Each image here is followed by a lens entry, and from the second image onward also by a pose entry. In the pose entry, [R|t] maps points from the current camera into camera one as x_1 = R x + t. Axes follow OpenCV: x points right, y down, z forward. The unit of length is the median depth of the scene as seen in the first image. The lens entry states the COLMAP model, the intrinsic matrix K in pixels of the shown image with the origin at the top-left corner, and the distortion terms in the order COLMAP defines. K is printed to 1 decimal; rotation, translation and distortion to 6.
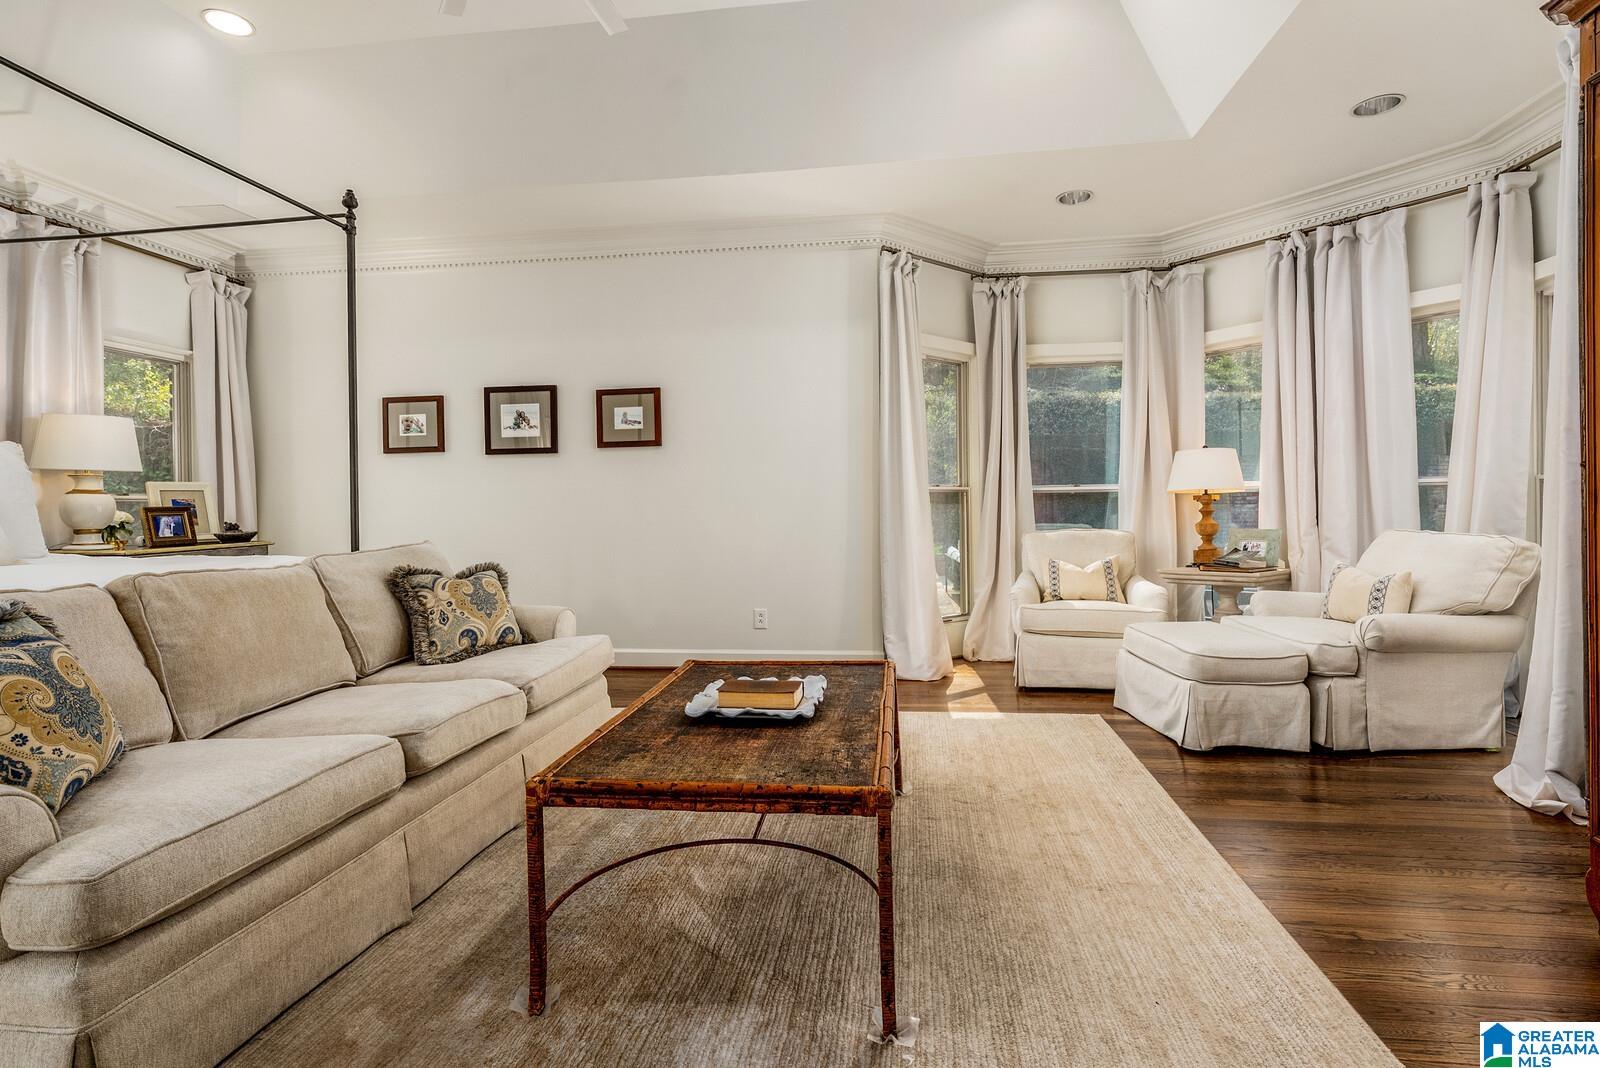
lens RADIAL K [[763.1, 0, 799.5], [0, 763.1, 521.7], [0, 0, 1]] dist [0.006650, -0.001644]
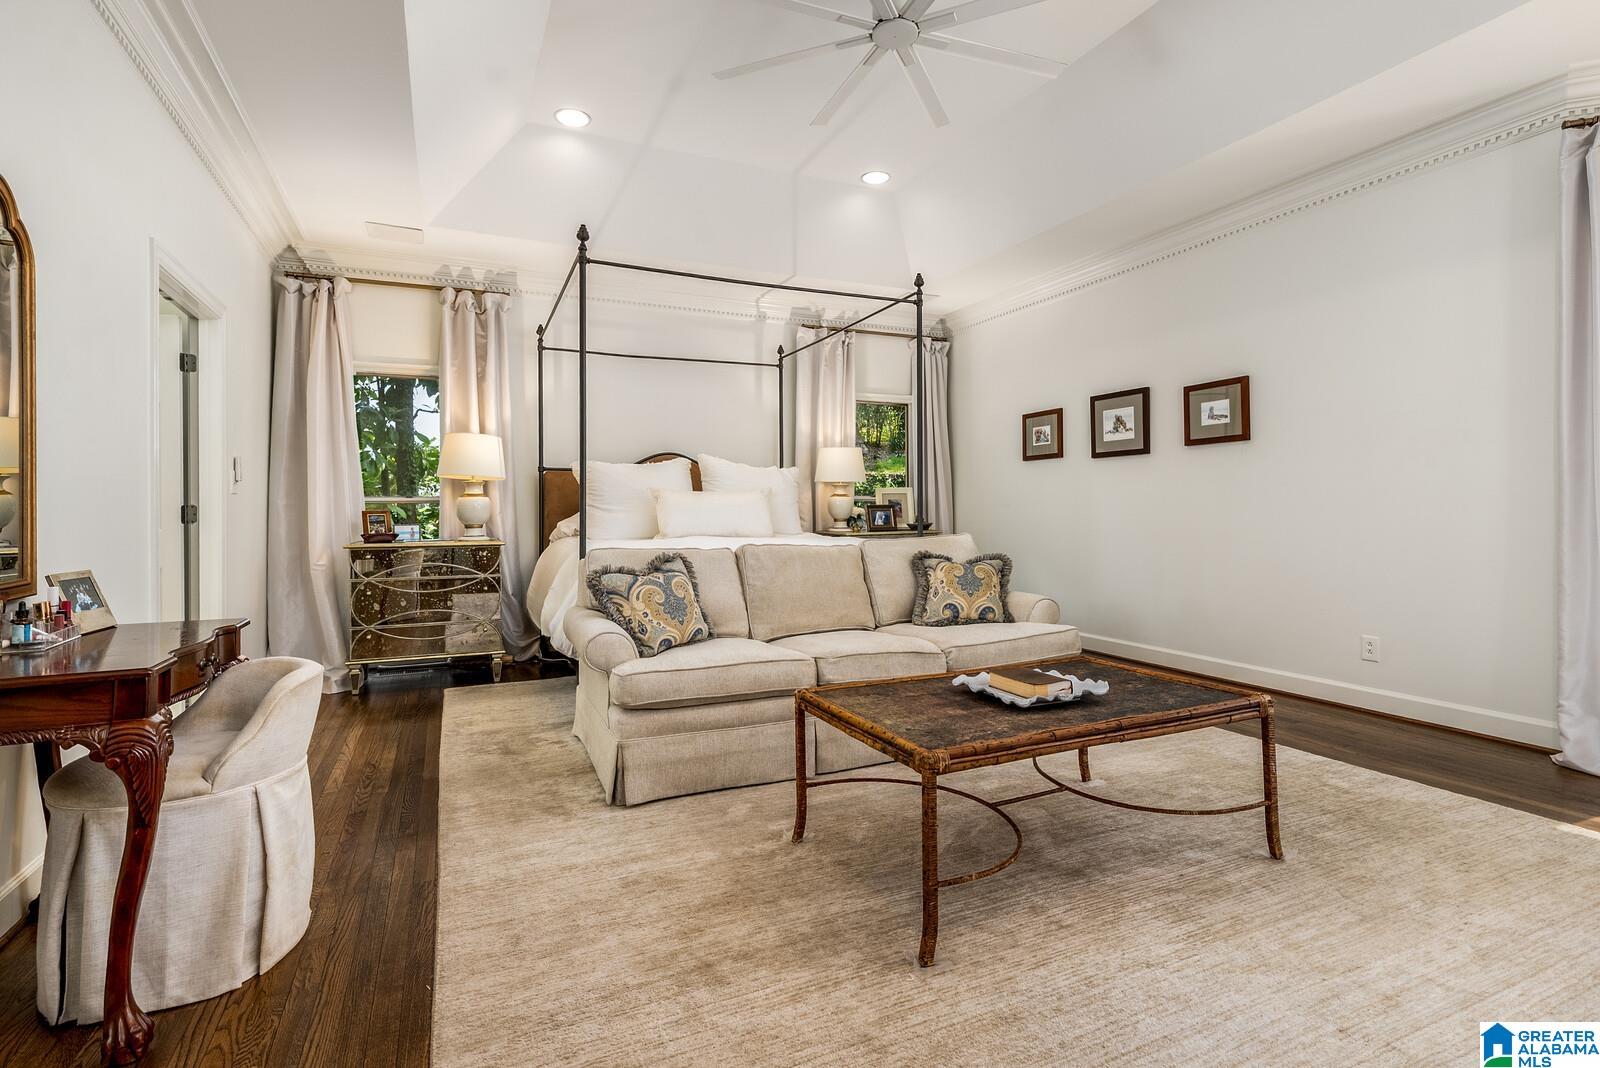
lens RADIAL K [[763.1, 0, 793.6], [0, 763.1, 526.9], [0, 0, 1]] dist [0.006650, -0.001644]
pose [[0.529844, 0.030112, -0.847560, 0.350302], [-0.019687, 0.999537, 0.023205, -0.007817], [0.847866, 0.004390, 0.530192, 0.070814]]
